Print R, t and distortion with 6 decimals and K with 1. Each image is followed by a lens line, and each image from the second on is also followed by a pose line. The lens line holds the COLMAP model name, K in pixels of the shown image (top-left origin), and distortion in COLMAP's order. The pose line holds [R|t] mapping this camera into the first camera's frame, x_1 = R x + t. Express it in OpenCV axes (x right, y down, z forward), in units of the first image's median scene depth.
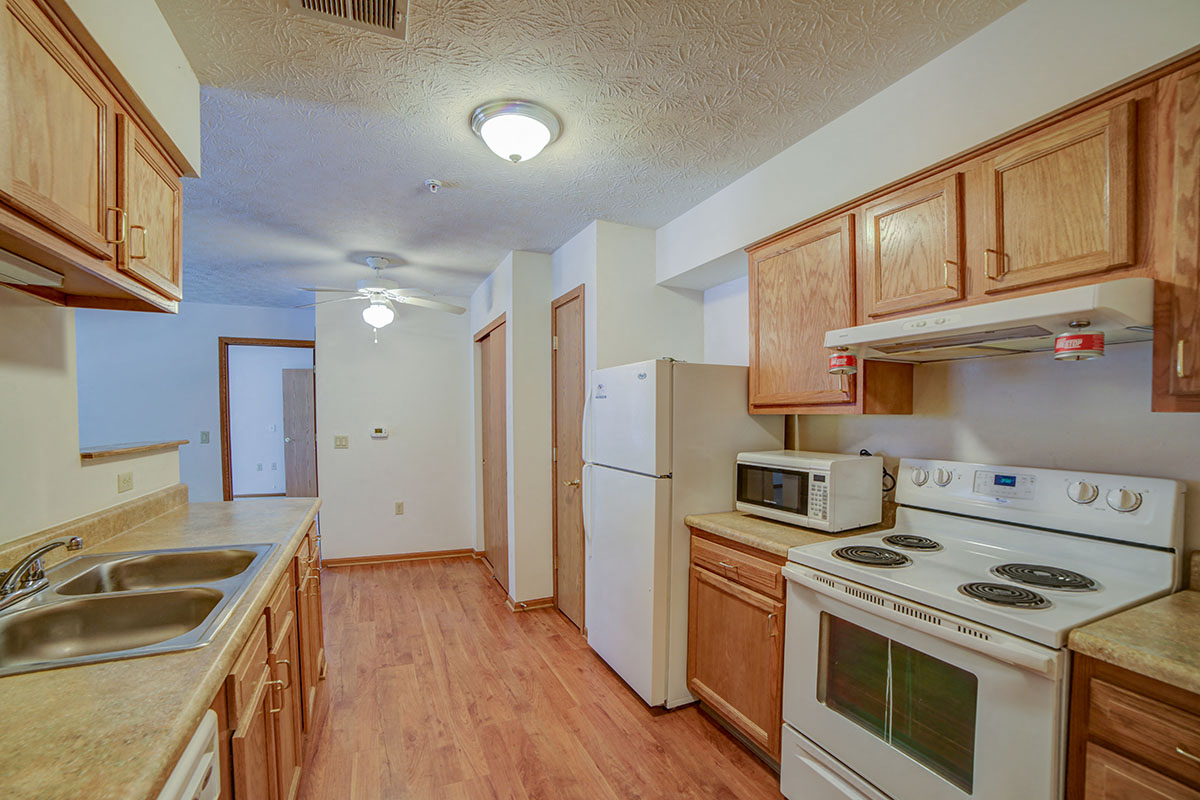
lens RADIAL K [[572.1, 0, 598.4], [0, 572.1, 438.0], [0, 0, 1]] dist [-0.001595, -0.000133]
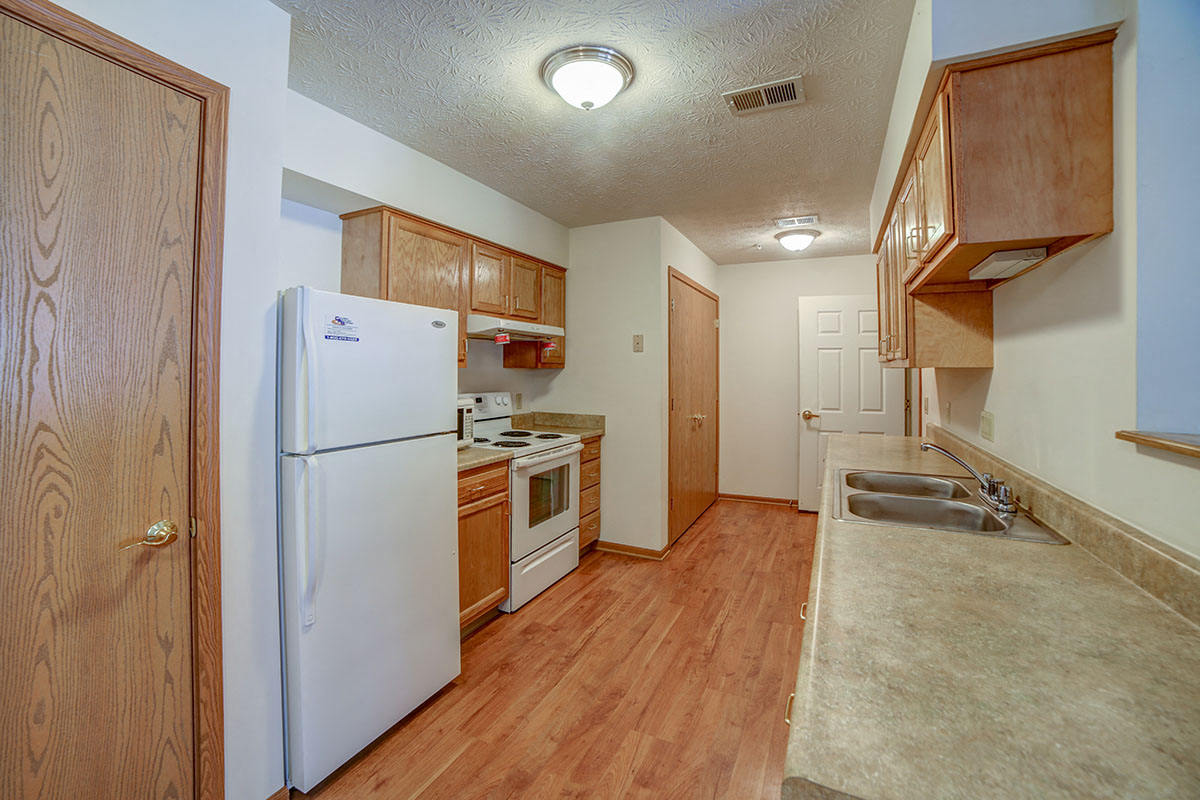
lens RADIAL K [[500.6, 0, 595.9], [0, 500.6, 376.3], [0, 0, 1]] dist [-0.000335, -0.000059]
pose [[-0.653689, -0.004764, 0.756748, -0.787159], [0.039317, 0.998416, 0.040248, -0.056526], [-0.755741, 0.056062, -0.652467, 1.551678]]
